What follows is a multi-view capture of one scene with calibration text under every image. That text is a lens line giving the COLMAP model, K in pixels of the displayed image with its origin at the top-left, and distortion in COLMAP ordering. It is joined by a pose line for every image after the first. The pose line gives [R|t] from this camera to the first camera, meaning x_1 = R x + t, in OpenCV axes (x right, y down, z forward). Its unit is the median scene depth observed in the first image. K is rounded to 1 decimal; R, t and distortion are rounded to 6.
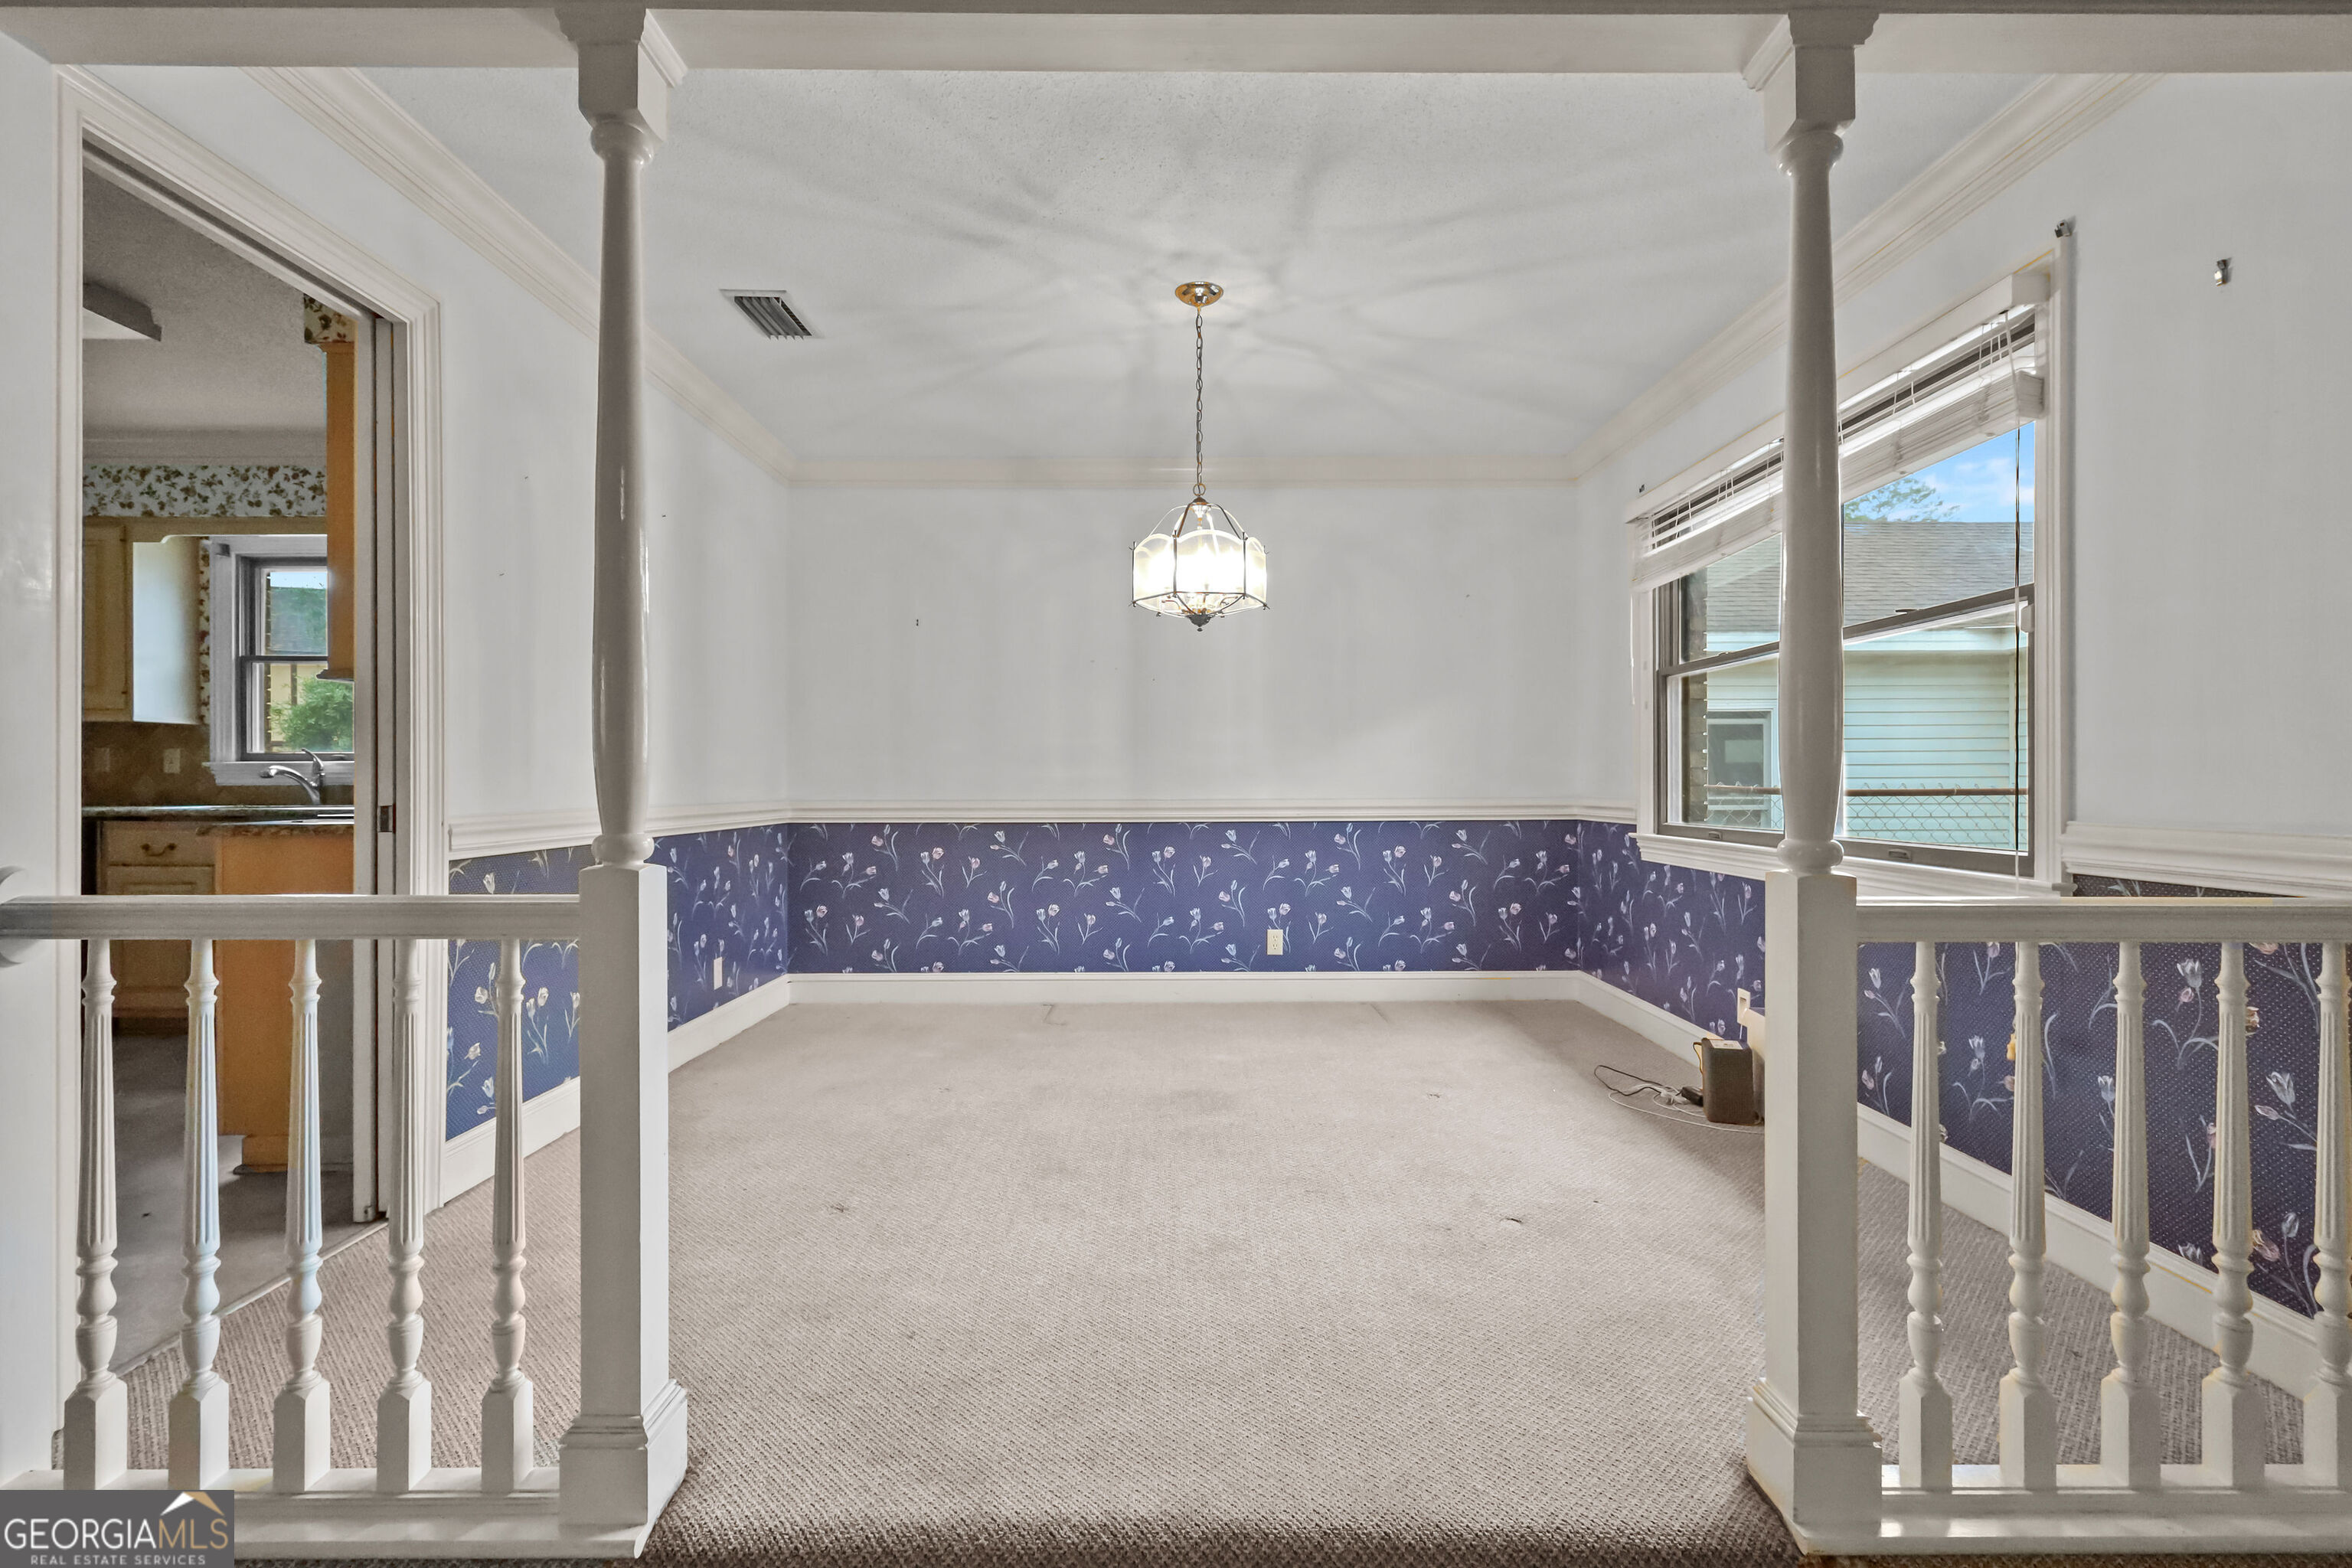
lens RADIAL K [[1100.9, 0, 1174.5], [0, 1100.9, 781.1], [0, 0, 1]] dist [-0.000962, 0.002322]
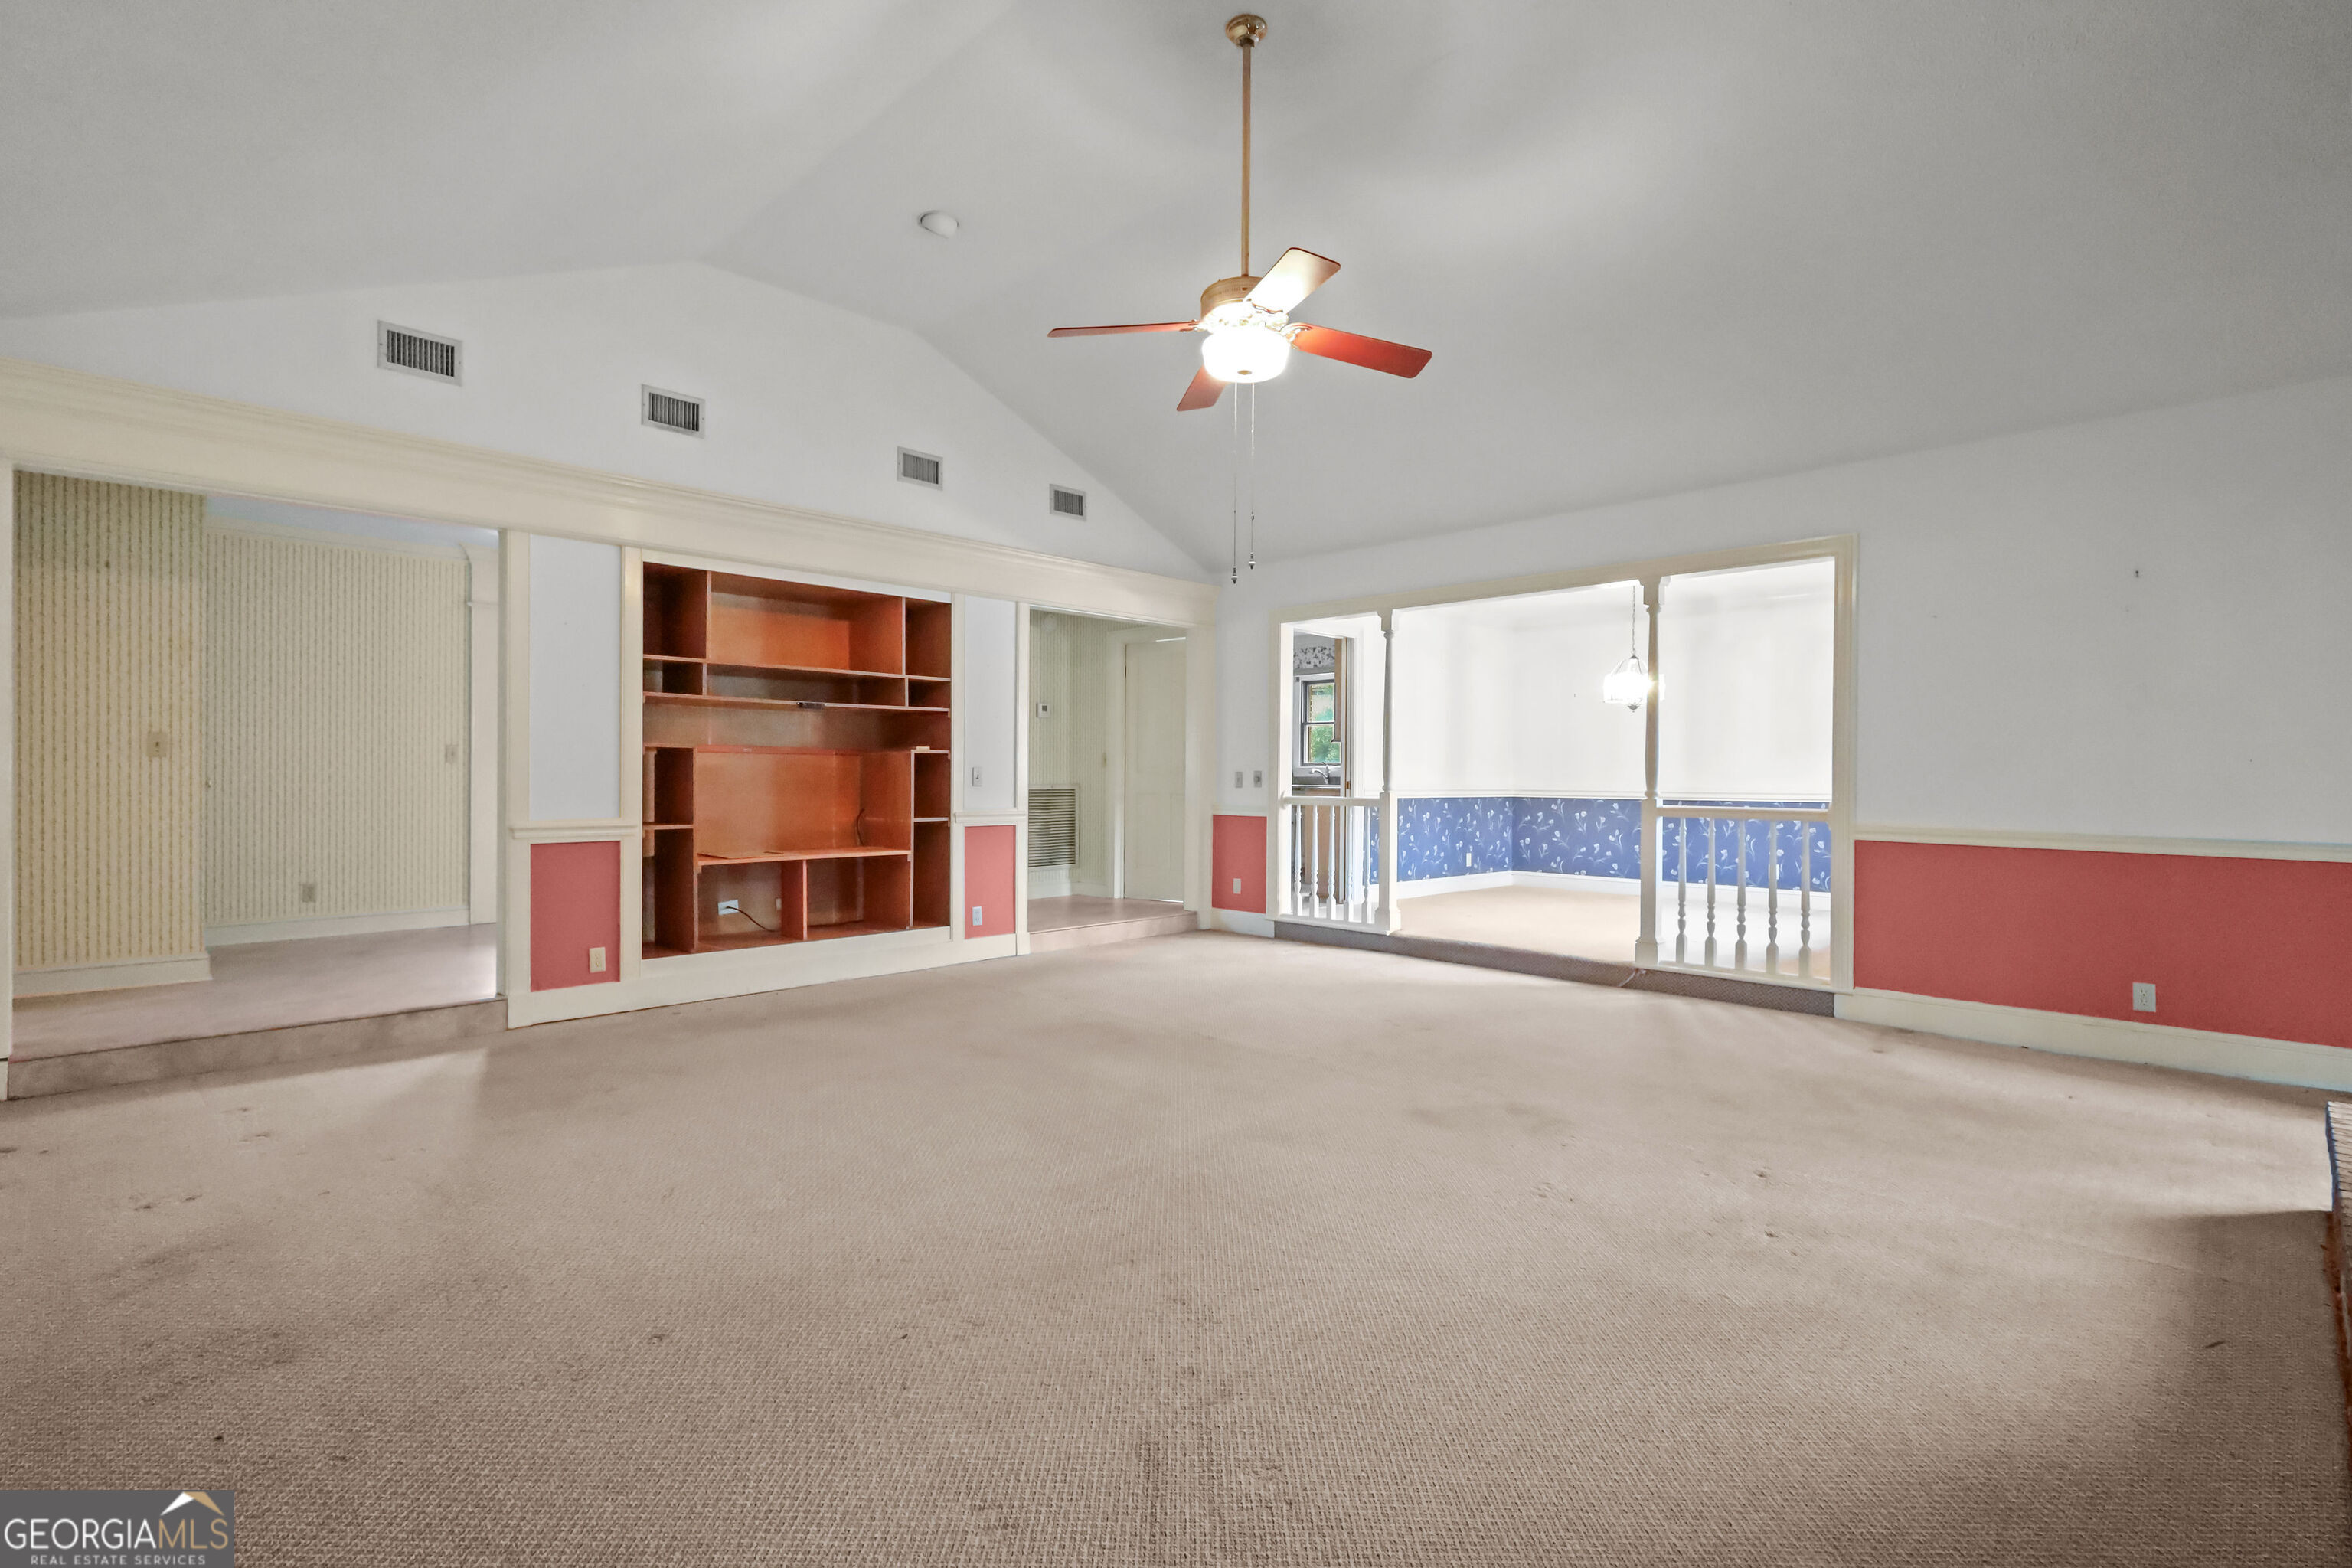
lens RADIAL K [[1100.9, 0, 1162.2], [0, 1100.9, 777.2], [0, 0, 1]] dist [-0.000962, 0.002322]
pose [[0.696941, 0.008754, -0.717075, 0.713176], [-0.009729, 0.999949, 0.002751, 0.002720], [0.717063, 0.005059, 0.696990, -0.960902]]
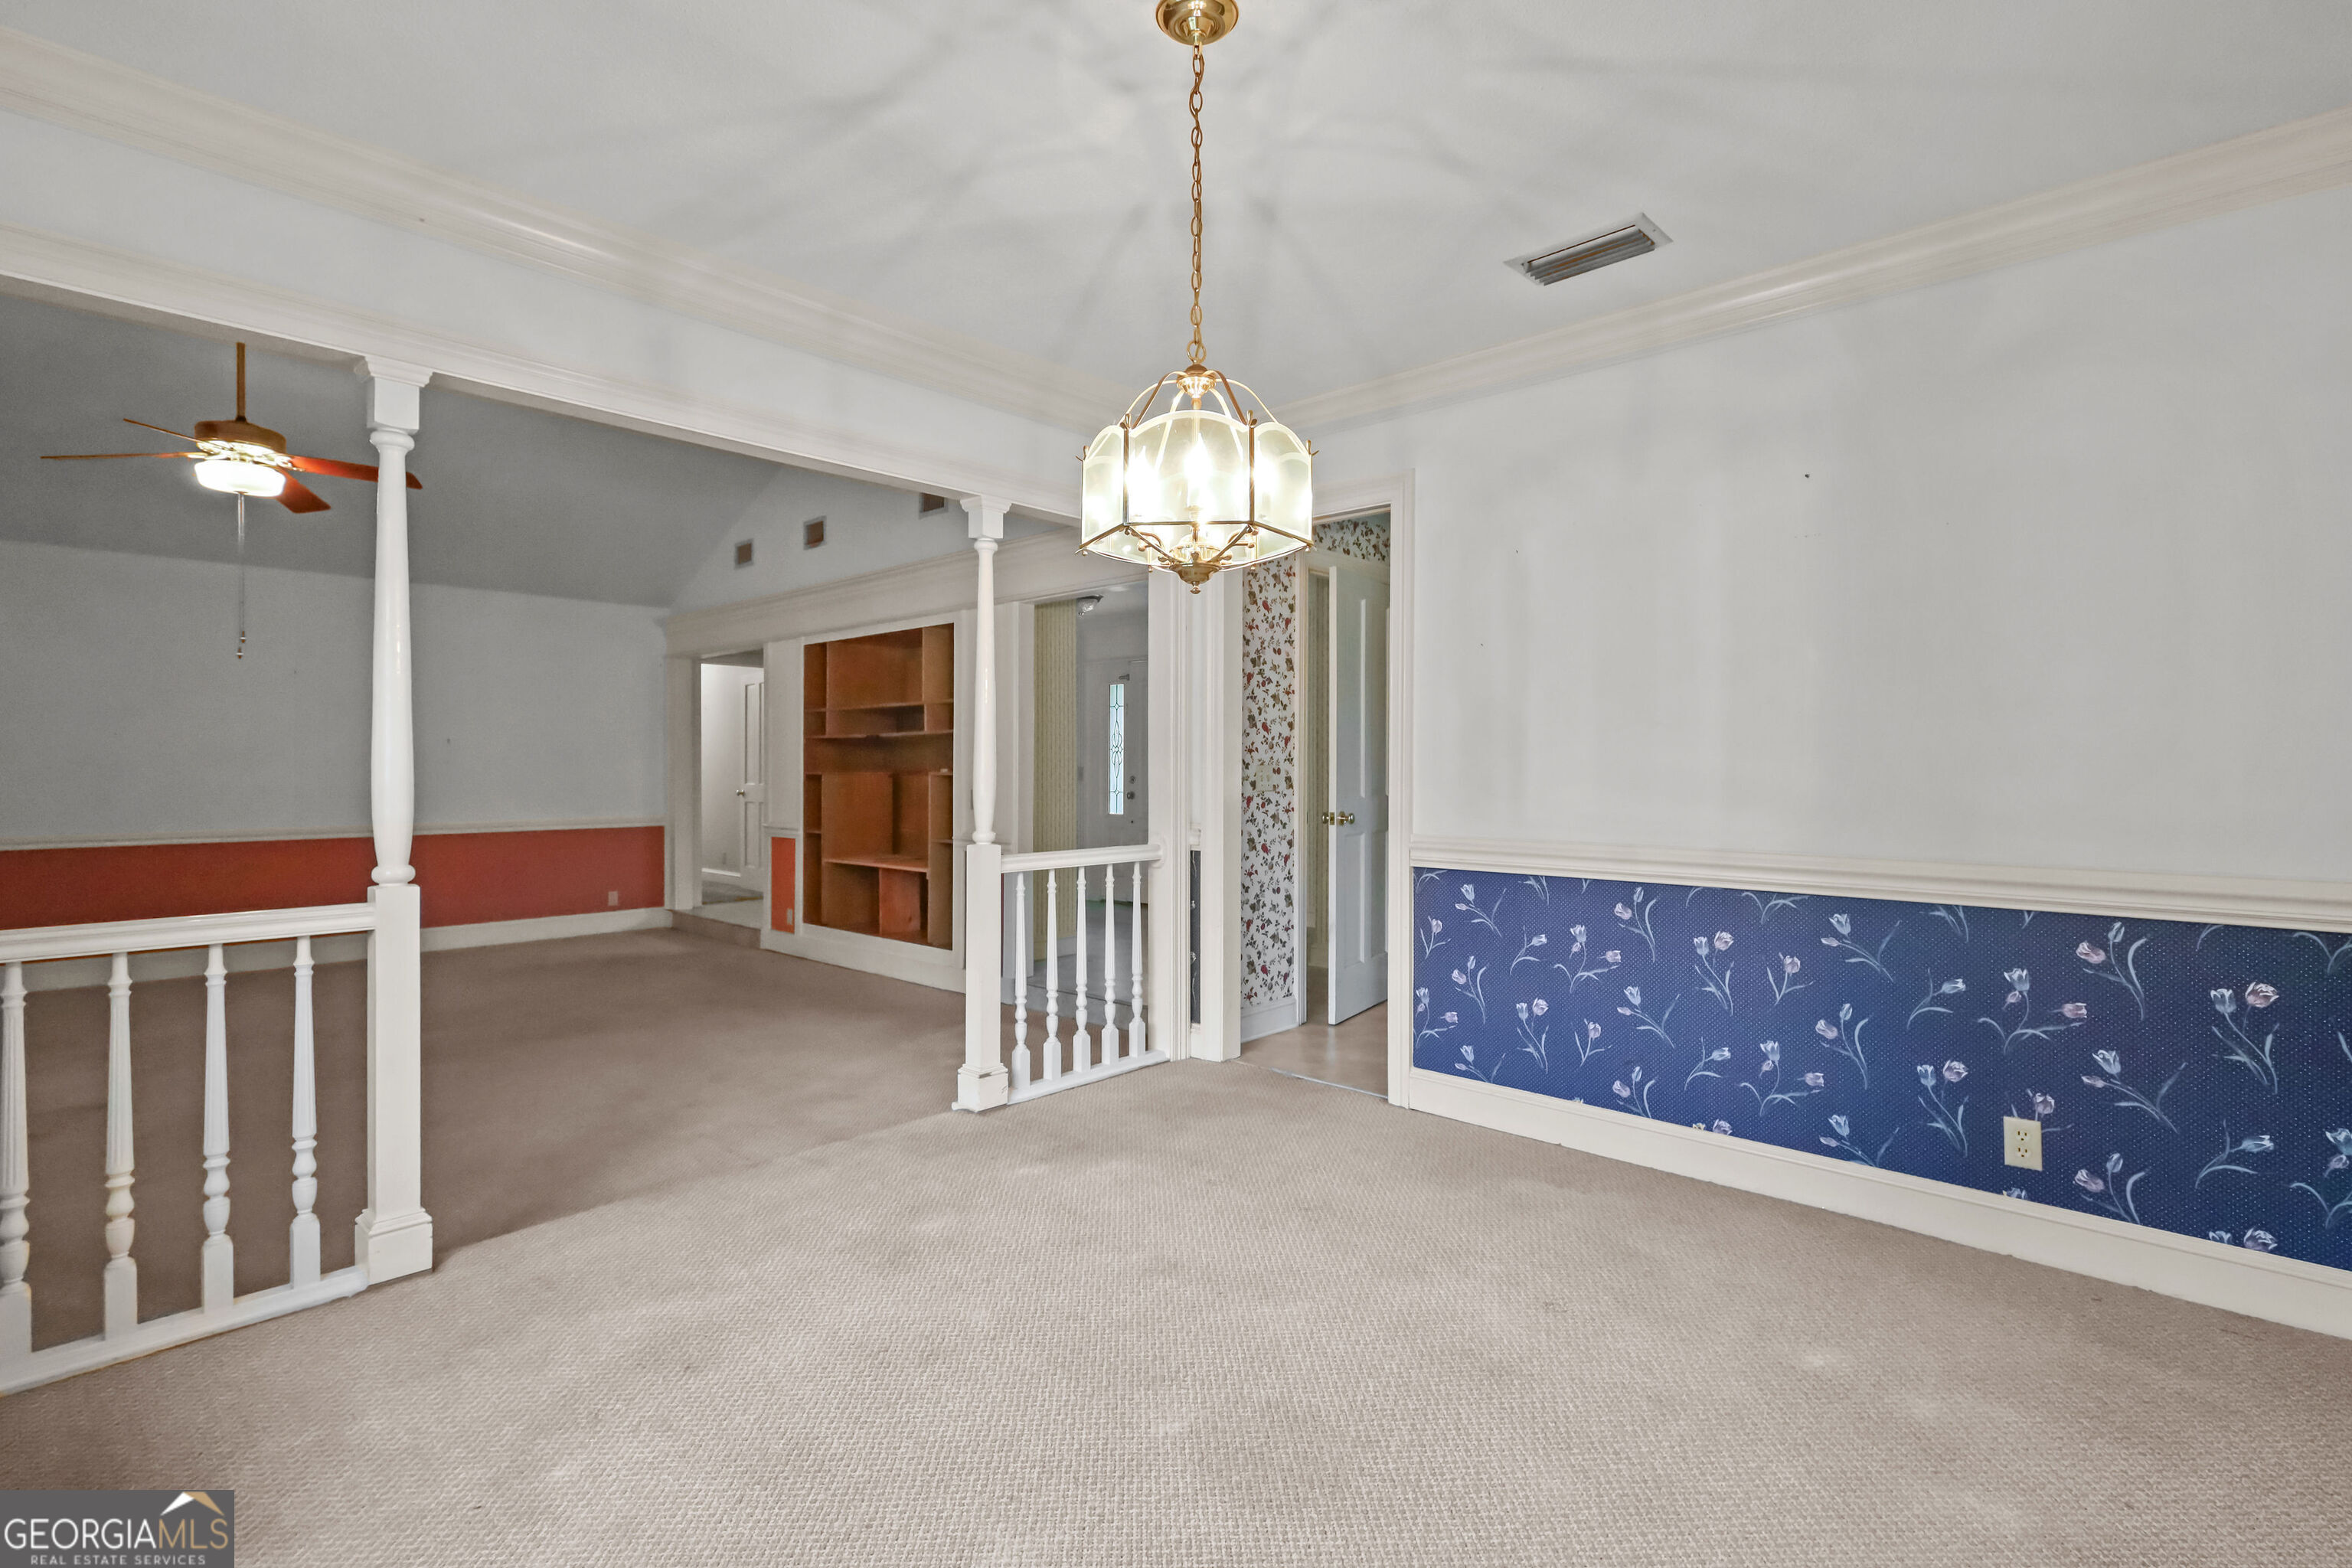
lens RADIAL K [[1100.9, 0, 1176.7], [0, 1100.9, 766.3], [0, 0, 1]] dist [-0.000962, 0.002322]
pose [[-0.687032, 0.004741, -0.726612, 0.322008], [0.004258, 0.999988, 0.002498, -0.034861], [0.726615, -0.001378, -0.687044, 0.989792]]
